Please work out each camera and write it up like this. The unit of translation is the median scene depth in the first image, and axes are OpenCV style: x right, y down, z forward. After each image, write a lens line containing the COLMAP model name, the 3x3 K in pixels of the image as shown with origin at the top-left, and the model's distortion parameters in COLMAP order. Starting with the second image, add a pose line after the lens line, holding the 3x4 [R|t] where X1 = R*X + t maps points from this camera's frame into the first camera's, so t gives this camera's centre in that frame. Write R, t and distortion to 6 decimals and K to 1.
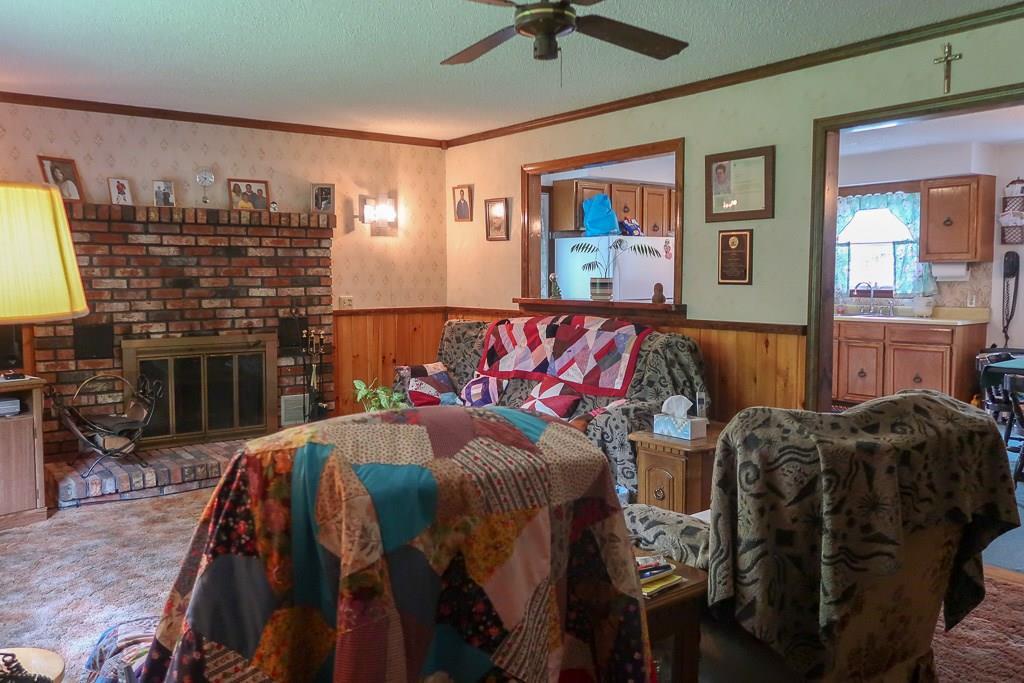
lens RADIAL K [[812.5, 0, 510.0], [0, 812.5, 339.5], [0, 0, 1]] dist [-0.012066, -0.000996]
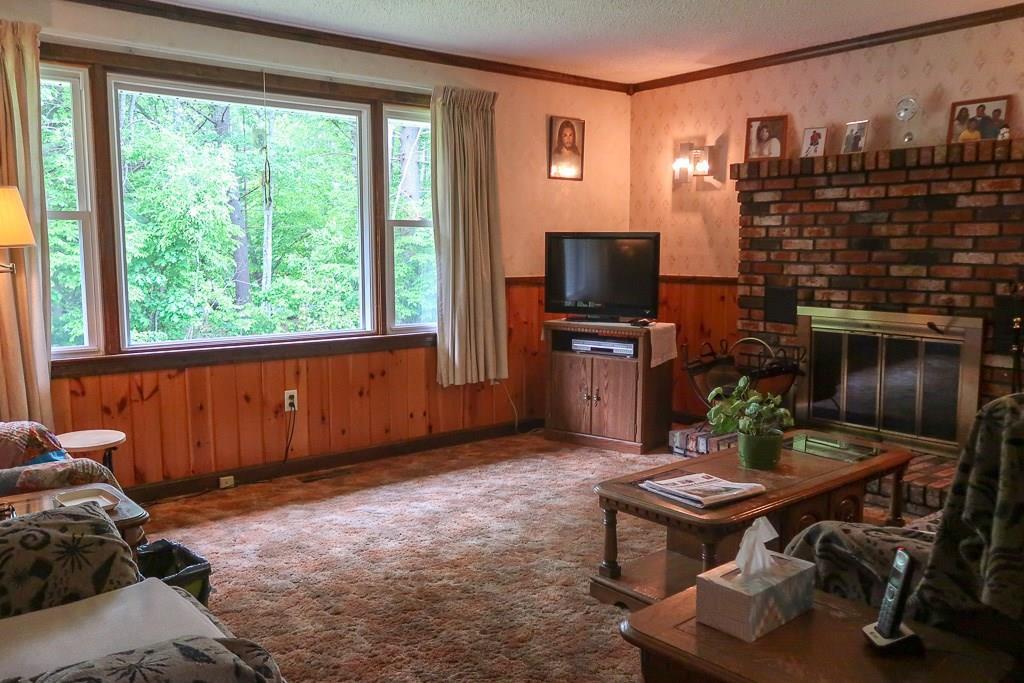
lens RADIAL K [[812.5, 0, 507.7], [0, 812.5, 341.6], [0, 0, 1]] dist [-0.012066, -0.000996]
pose [[0.026412, 0.119181, -0.992521, 0.398280], [-0.078729, 0.990032, 0.116787, -0.037259], [0.996546, 0.075055, 0.035531, 0.587147]]
